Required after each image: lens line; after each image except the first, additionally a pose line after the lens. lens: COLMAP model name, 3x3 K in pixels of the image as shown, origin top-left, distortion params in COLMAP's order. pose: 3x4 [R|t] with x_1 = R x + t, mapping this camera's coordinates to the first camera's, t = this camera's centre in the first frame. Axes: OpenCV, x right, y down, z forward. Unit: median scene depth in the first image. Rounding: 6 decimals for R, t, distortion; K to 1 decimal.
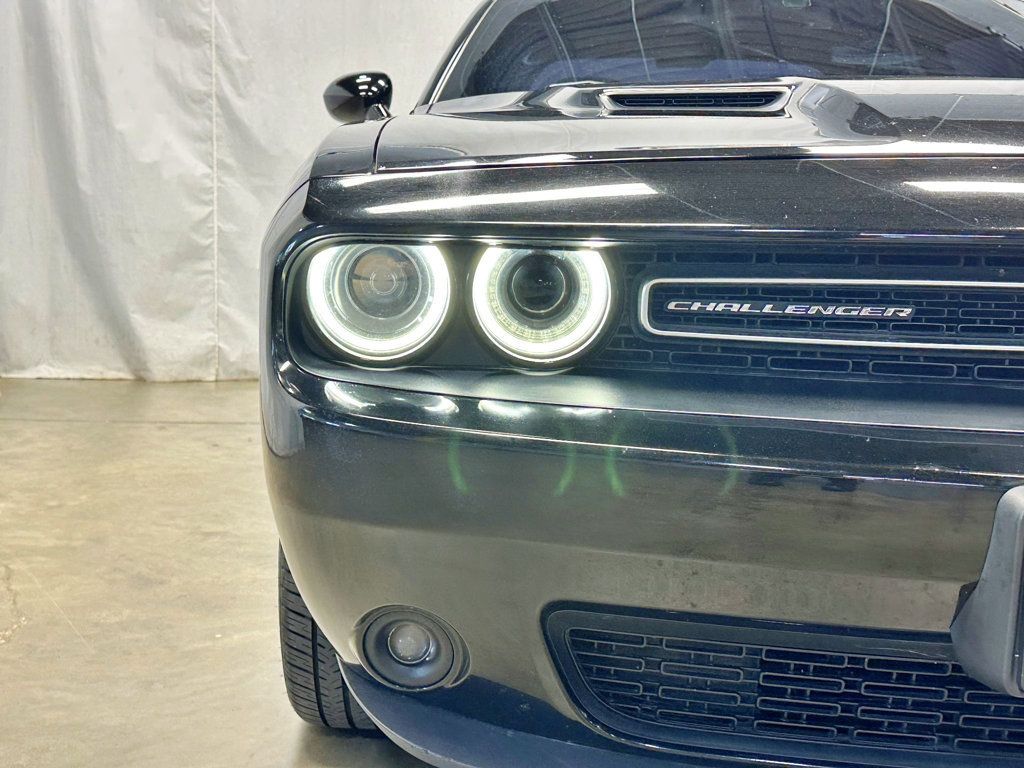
lens RADIAL K [[1271.7, 0, 515.5], [0, 1271.7, 382.5], [0, 0, 1]] dist [0.084256, 0.000000]
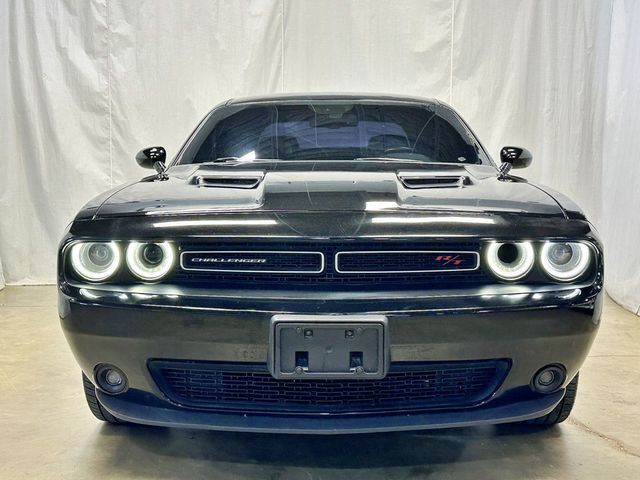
lens RADIAL K [[794.8, 0, 320.2], [0, 794.8, 234.9], [0, 0, 1]] dist [0.084256, 0.000000]
pose [[0.999314, -0.027497, -0.024823, 0.442747], [0.026137, 0.998224, -0.053534, -0.010230], [0.026251, 0.052848, 0.998257, -0.834035]]
